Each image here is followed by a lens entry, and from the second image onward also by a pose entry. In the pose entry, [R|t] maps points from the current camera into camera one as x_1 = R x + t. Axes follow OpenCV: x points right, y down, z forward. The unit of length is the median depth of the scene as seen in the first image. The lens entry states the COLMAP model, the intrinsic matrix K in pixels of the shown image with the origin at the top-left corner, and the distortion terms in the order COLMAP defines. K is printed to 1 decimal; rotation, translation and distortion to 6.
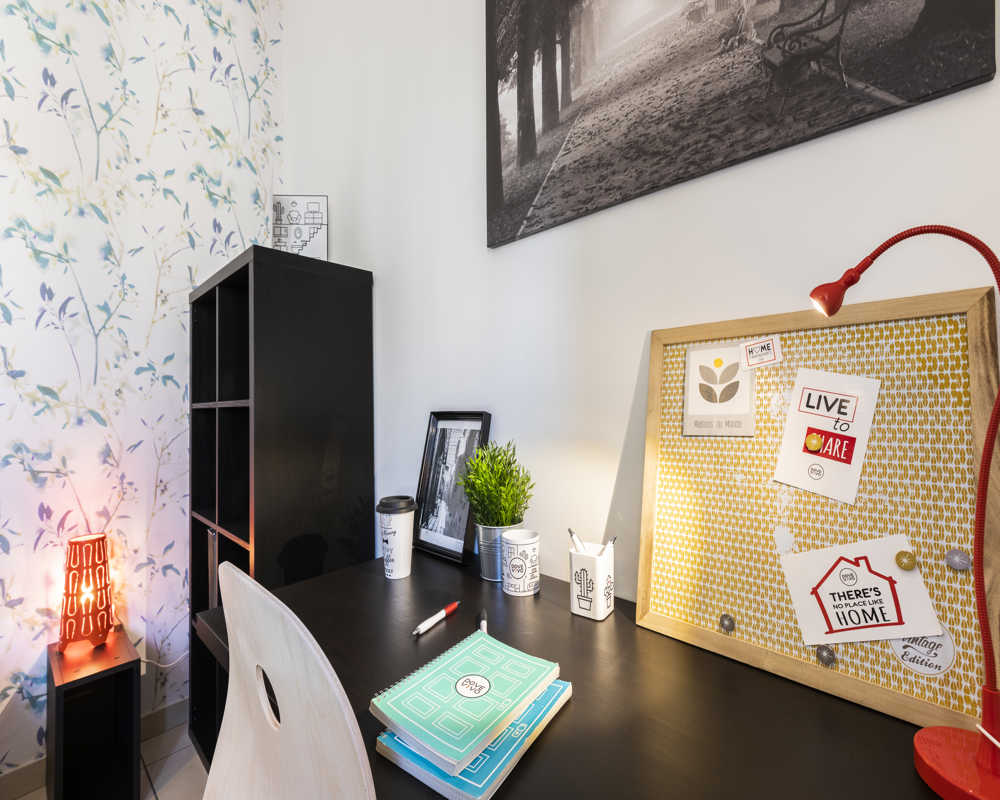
lens RADIAL K [[448.3, 0, 499.1], [0, 448.3, 396.0], [0, 0, 1]] dist [0.000251, 0.000083]
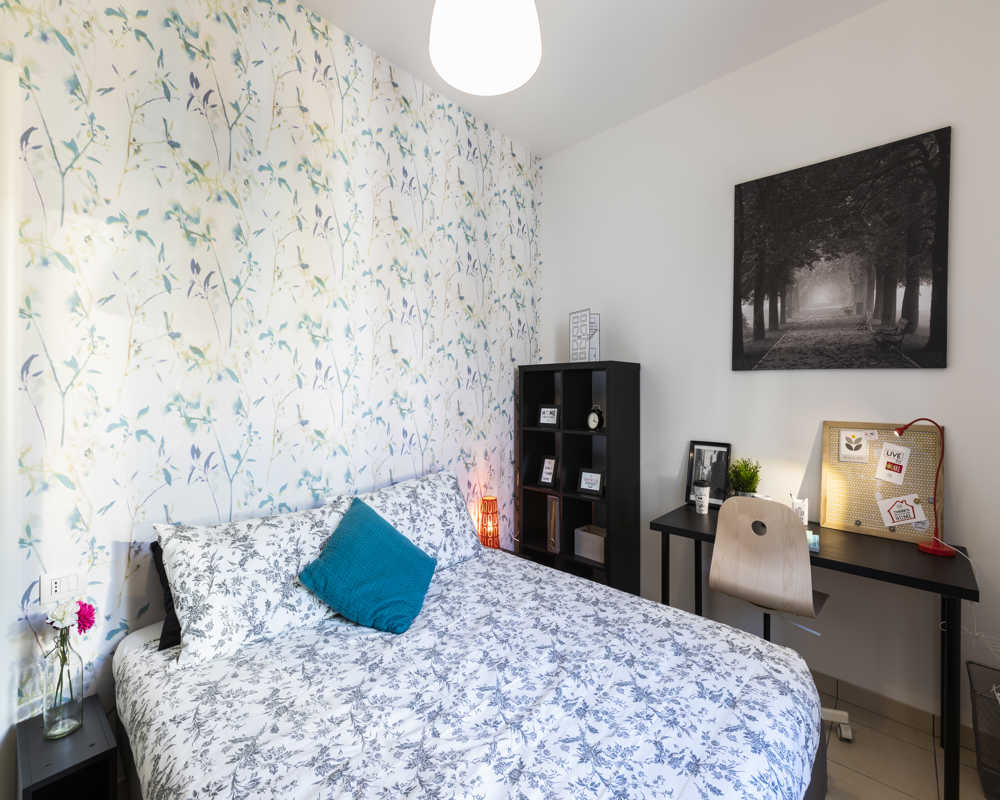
lens RADIAL K [[448.3, 0, 499.5], [0, 448.3, 390.2], [0, 0, 1]] dist [0.000251, 0.000083]
pose [[0.999722, 0.021903, -0.008693, -1.493435], [-0.021755, 0.999622, 0.016798, -0.312844], [0.009058, -0.016604, 0.999821, -1.606746]]
